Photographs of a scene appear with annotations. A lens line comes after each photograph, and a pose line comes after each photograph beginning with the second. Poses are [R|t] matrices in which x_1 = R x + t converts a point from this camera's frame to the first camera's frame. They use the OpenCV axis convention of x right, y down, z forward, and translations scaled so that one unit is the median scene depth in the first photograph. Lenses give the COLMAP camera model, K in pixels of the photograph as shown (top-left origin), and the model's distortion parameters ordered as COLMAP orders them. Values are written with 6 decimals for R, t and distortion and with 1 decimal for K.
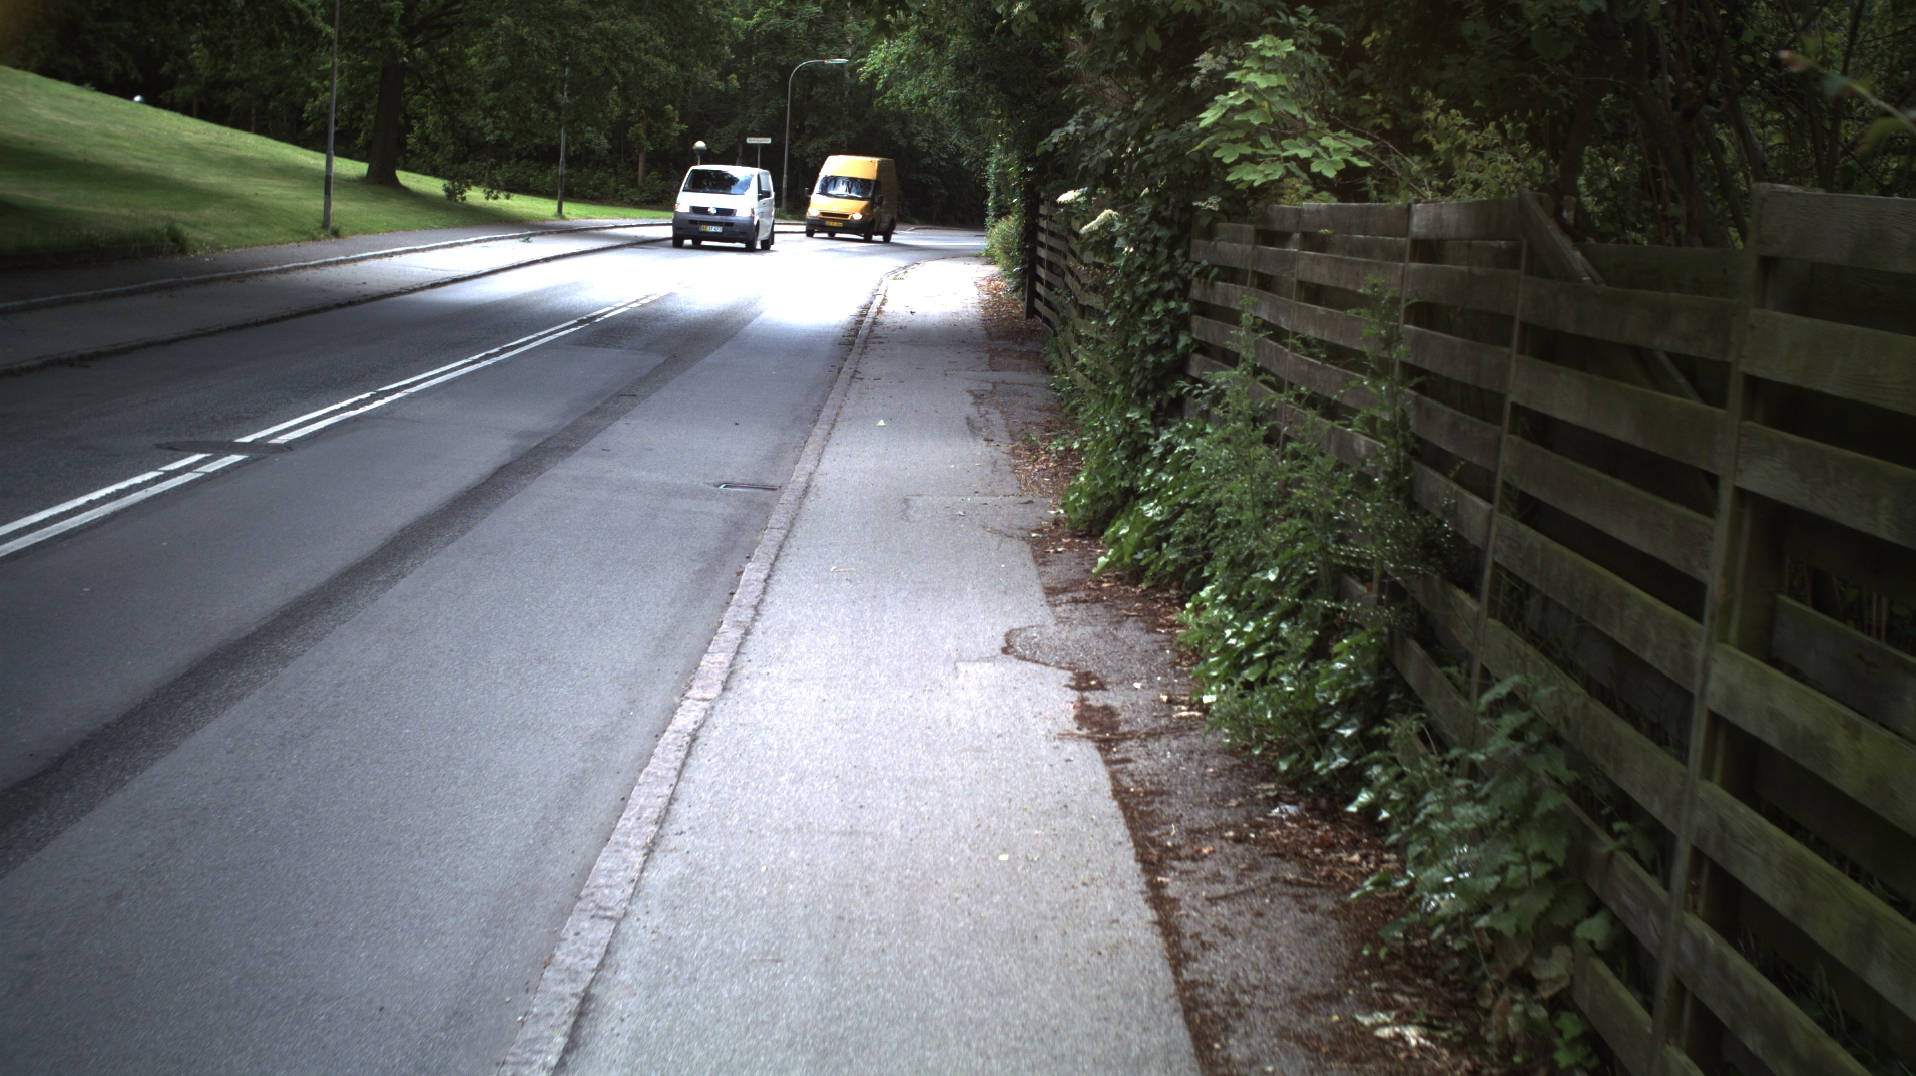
lens RADIAL K [[3214.3, 0, 954.7], [0, 3214.3, 537.3], [0, 0, 1]] dist [-0.222481, 0.000000]
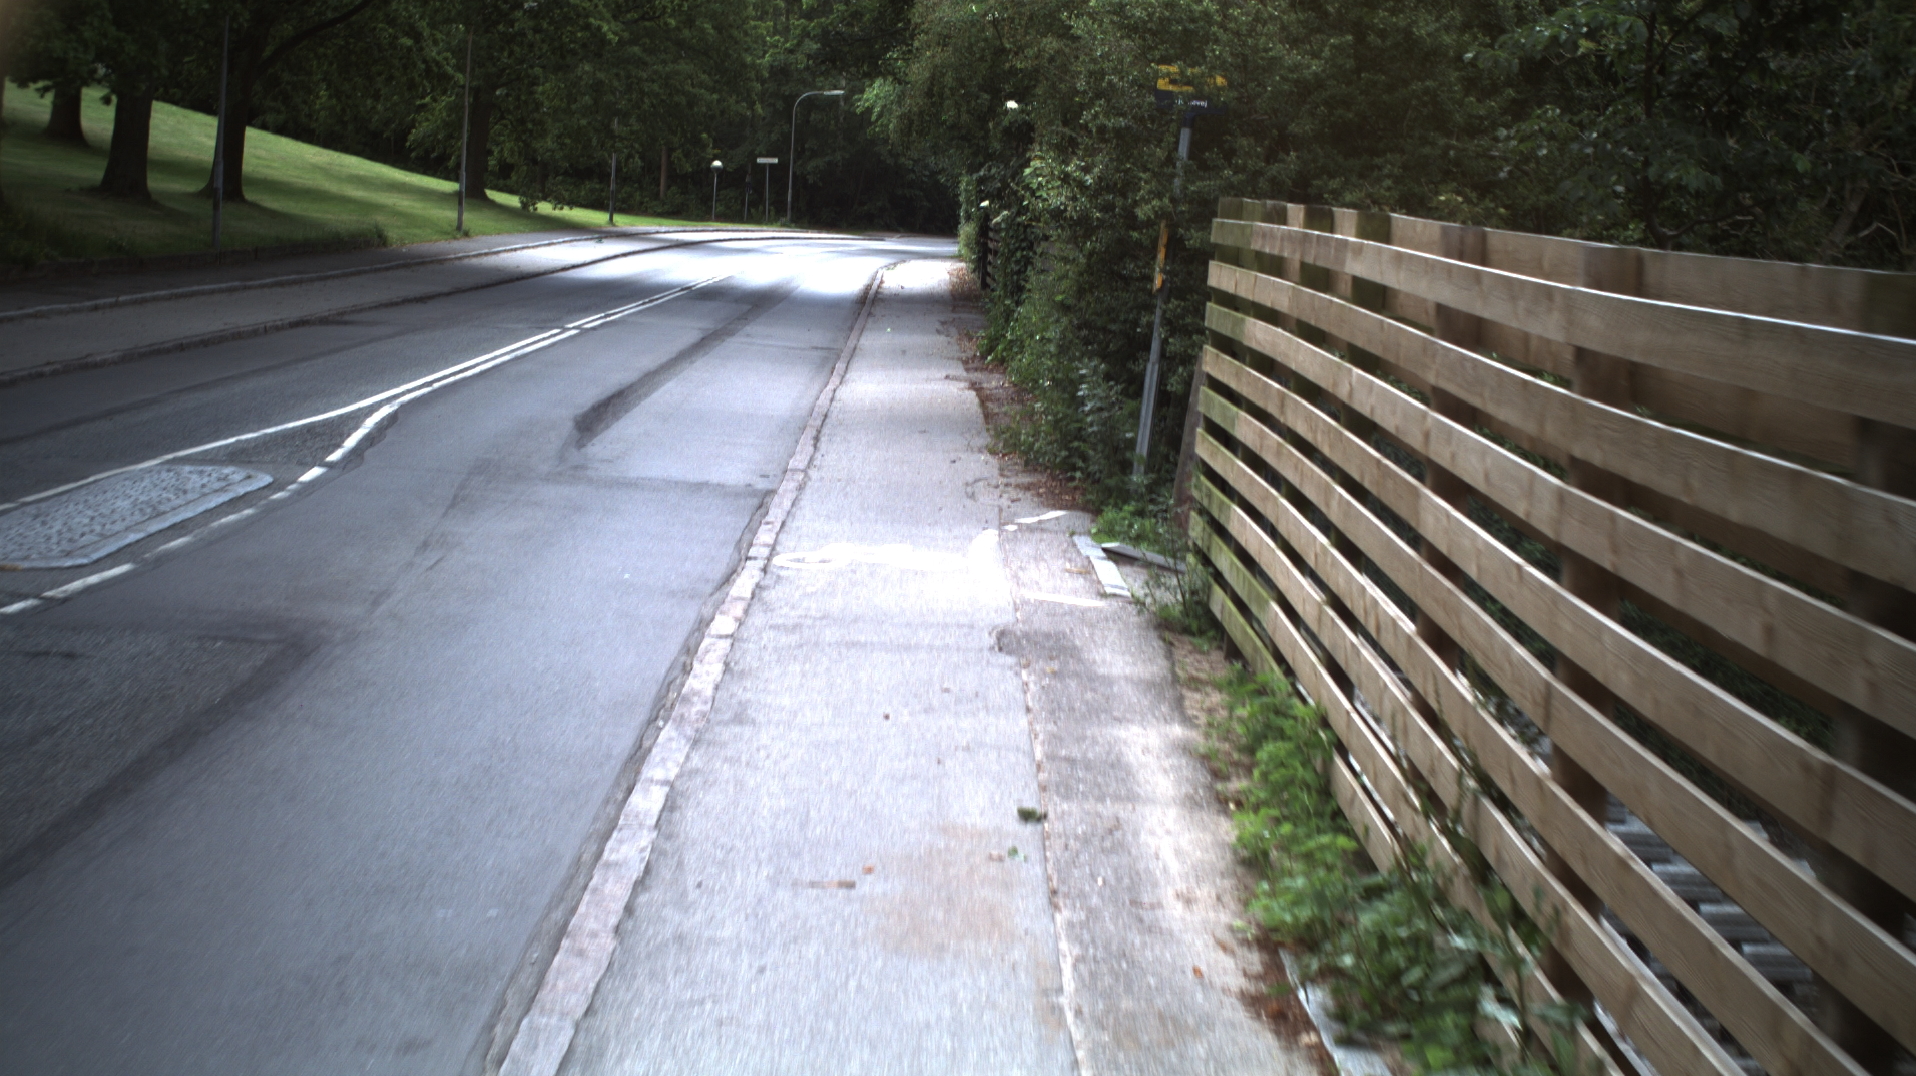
lens RADIAL K [[3214.3, 0, 958.5], [0, 3214.3, 540.0], [0, 0, 1]] dist [-0.222481, 0.000000]
pose [[0.999978, 0.000364, 0.006570, 0.004515], [-0.000341, 0.999994, -0.003409, 0.085262], [-0.006571, 0.003407, 0.999973, -0.777429]]
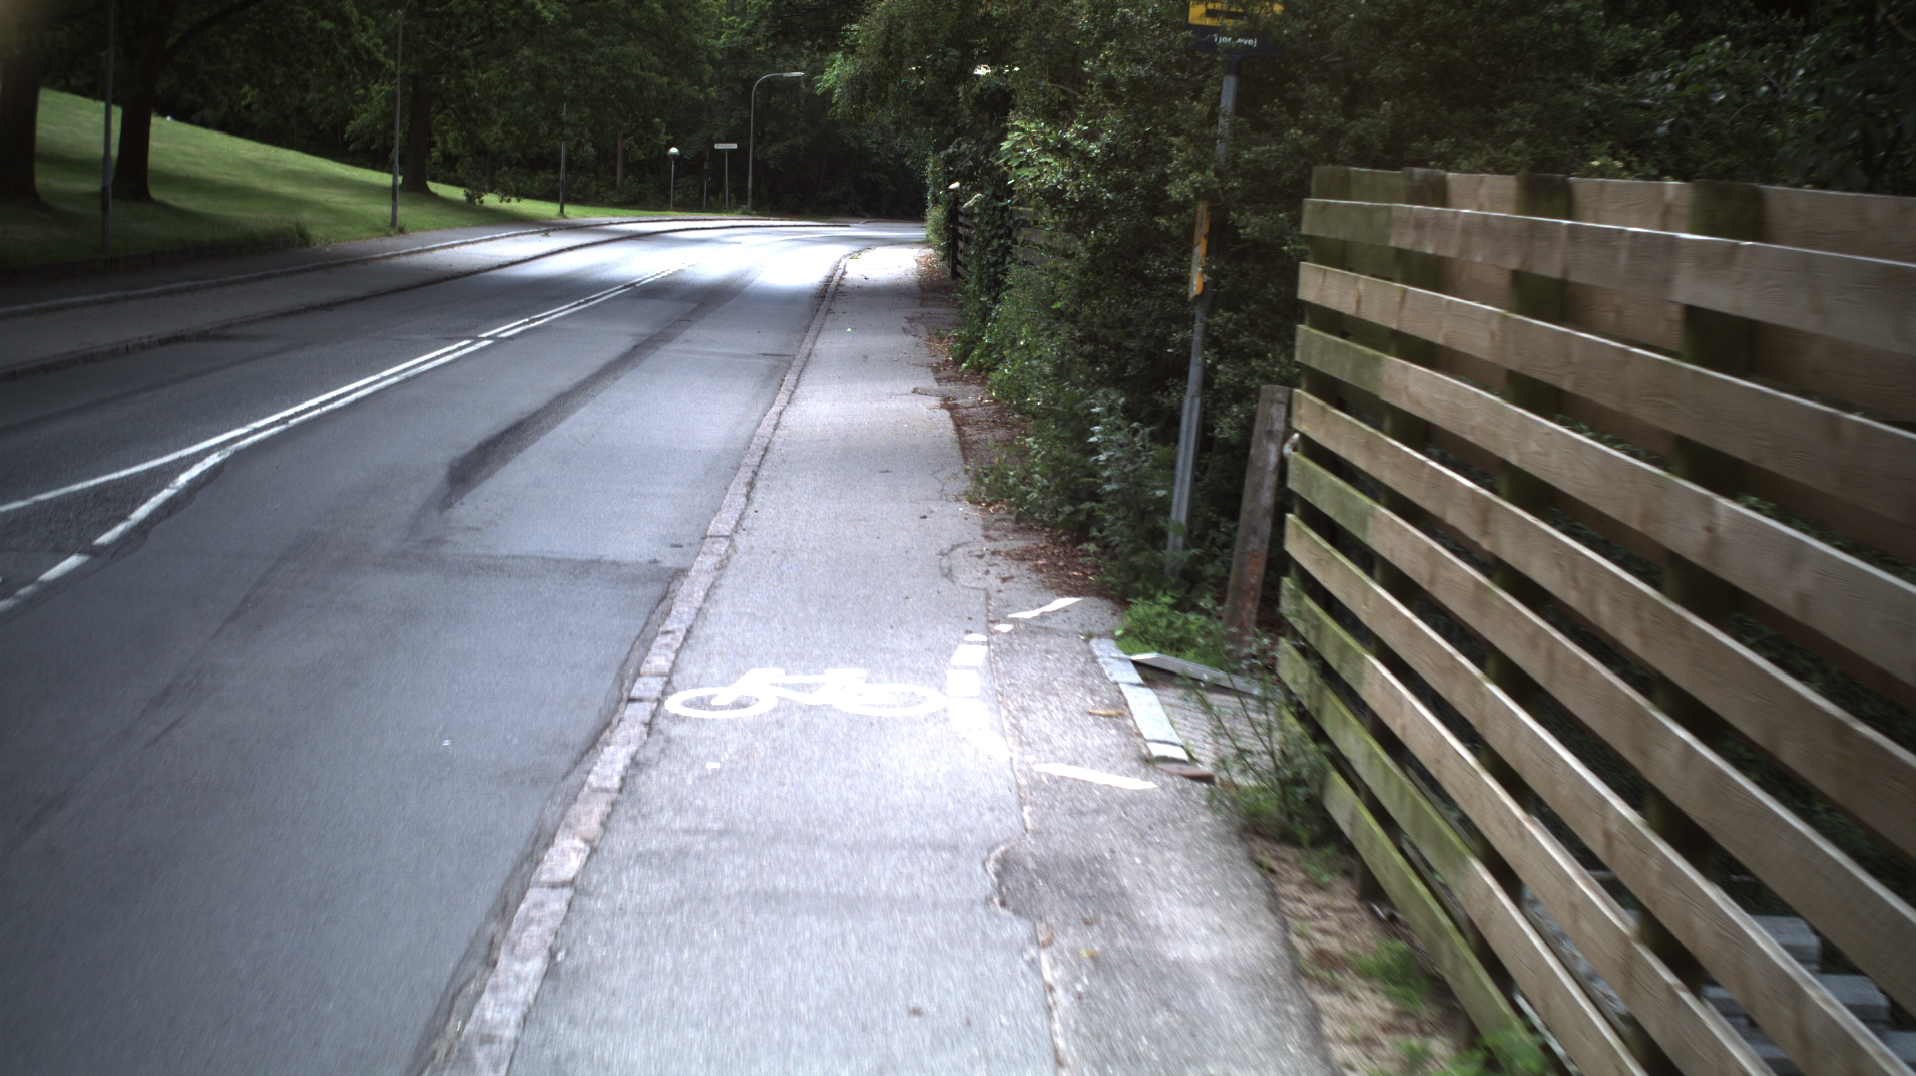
lens RADIAL K [[3214.3, 0, 940.7], [0, 3214.3, 534.0], [0, 0, 1]] dist [-0.222481, 0.000000]
pose [[0.999734, -0.021267, 0.008872, 0.006379], [0.021268, 0.999774, -0.000012, 0.064608], [-0.008870, 0.000201, 0.999961, -0.582886]]
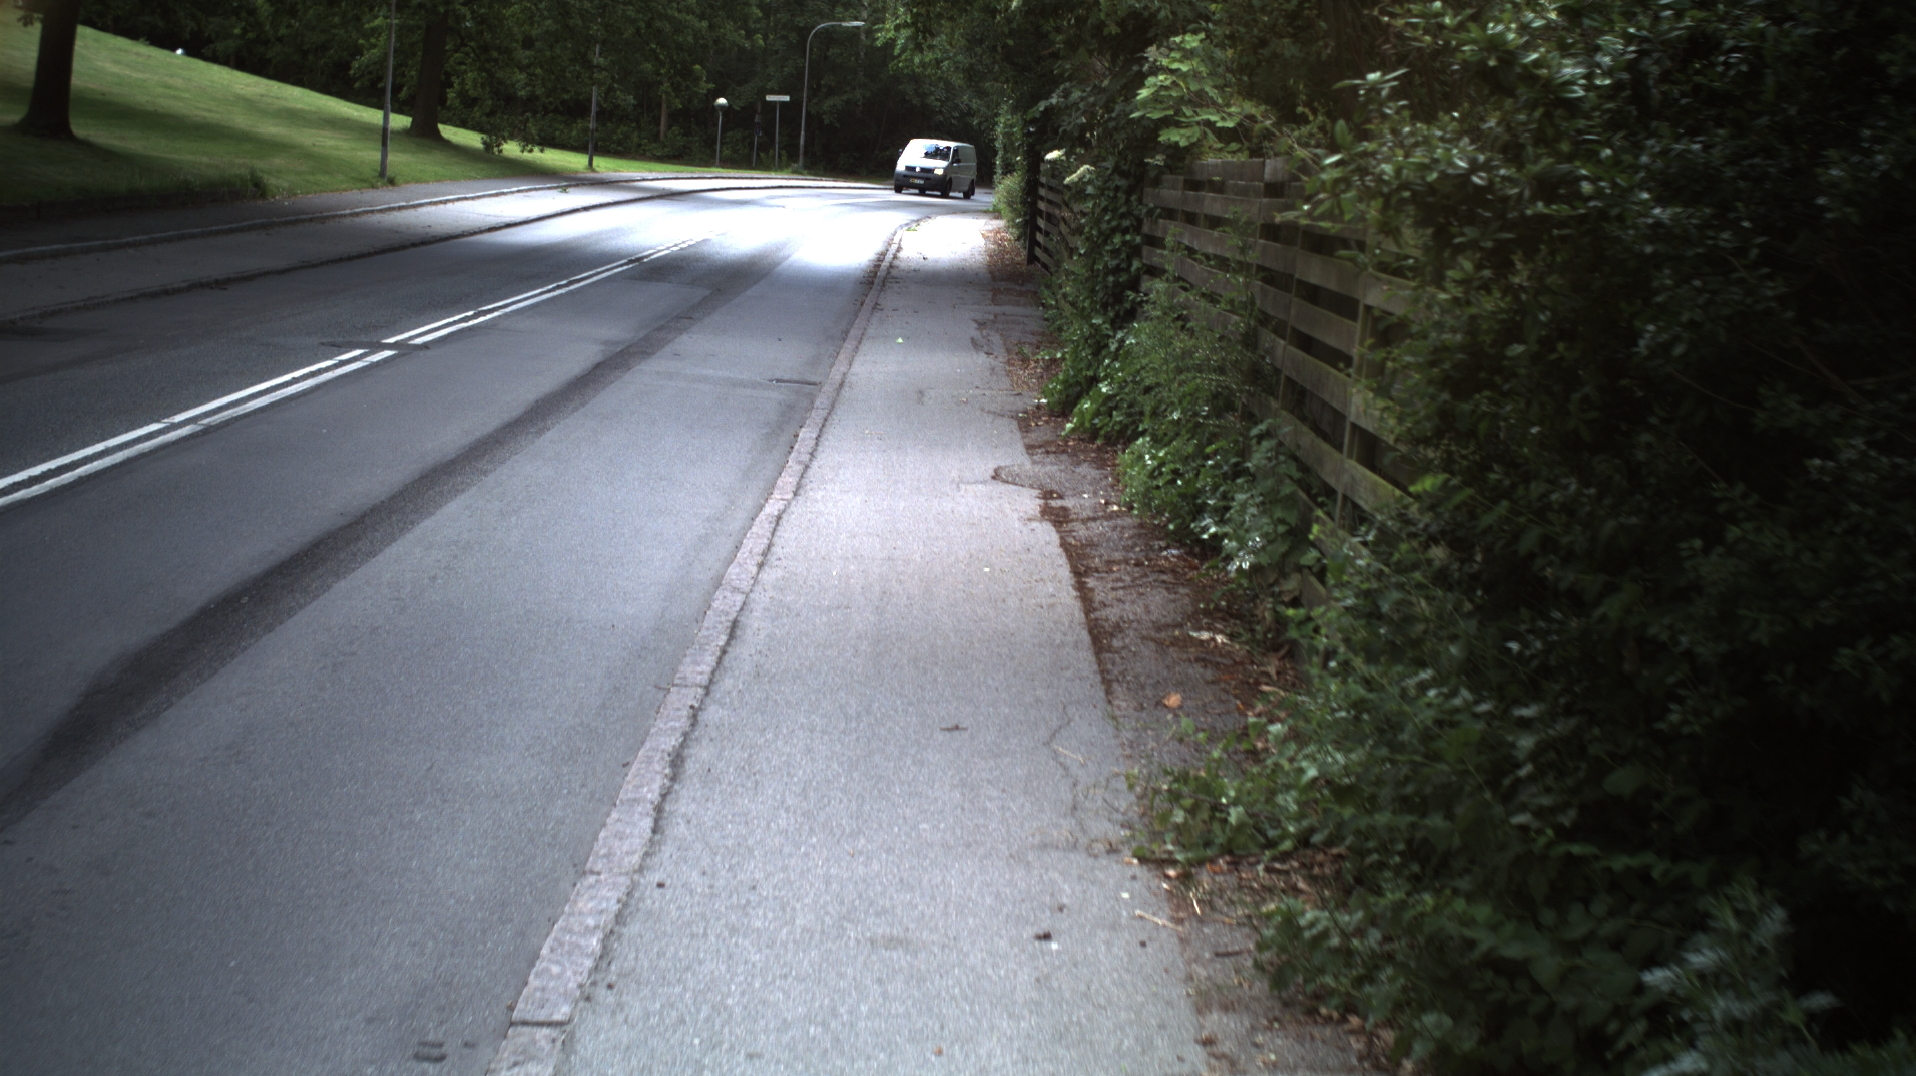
lens RADIAL K [[3214.3, 0, 957.8], [0, 3214.3, 529.7], [0, 0, 1]] dist [-0.222481, 0.000000]
pose [[0.999927, 0.012073, -0.001068, 0.000905], [-0.012062, 0.999873, 0.010403, 0.021348], [0.001194, -0.010389, 0.999945, -0.193625]]
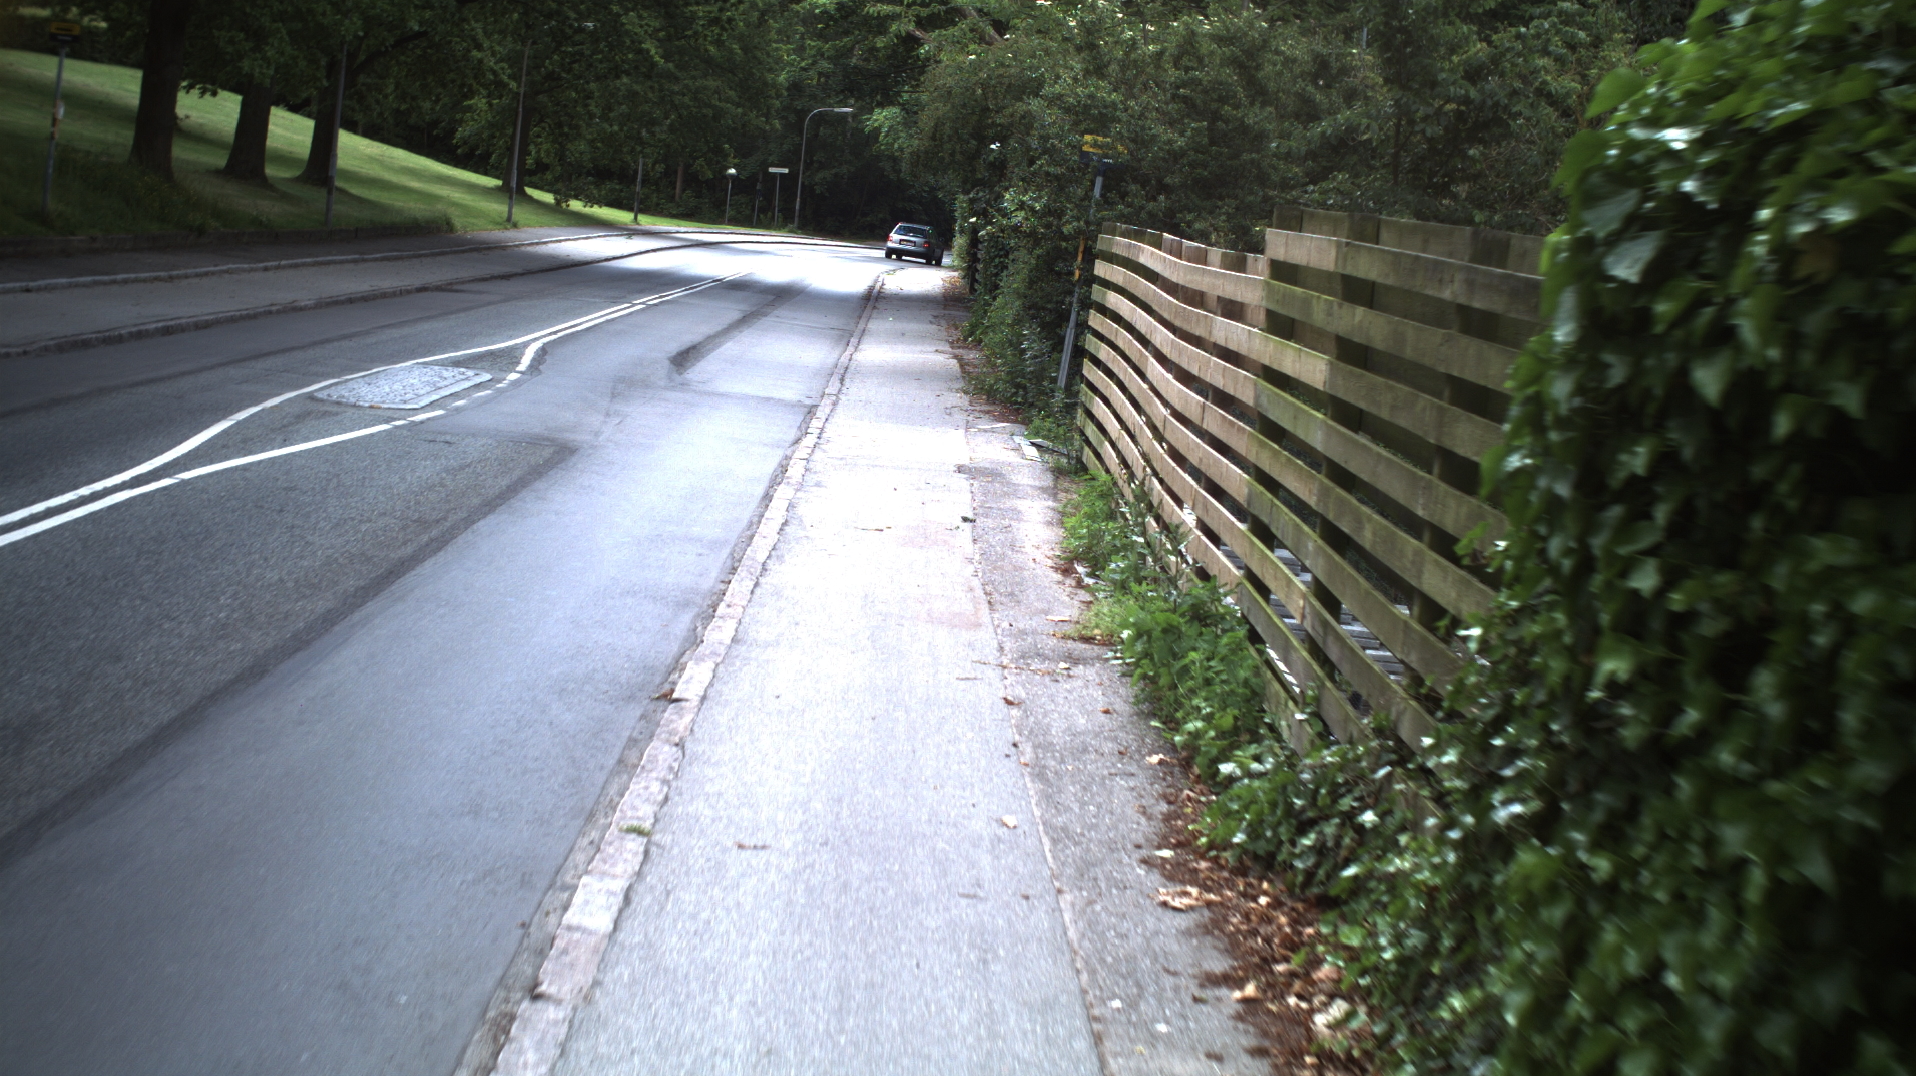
lens RADIAL K [[3214.3, 0, 968.1], [0, 3214.3, 558.7], [0, 0, 1]] dist [-0.222481, 0.000000]
pose [[0.998809, 0.046373, 0.015166, 0.004476], [-0.046339, 0.998922, -0.002575, 0.127473], [-0.015270, 0.001869, 0.999882, -1.167959]]
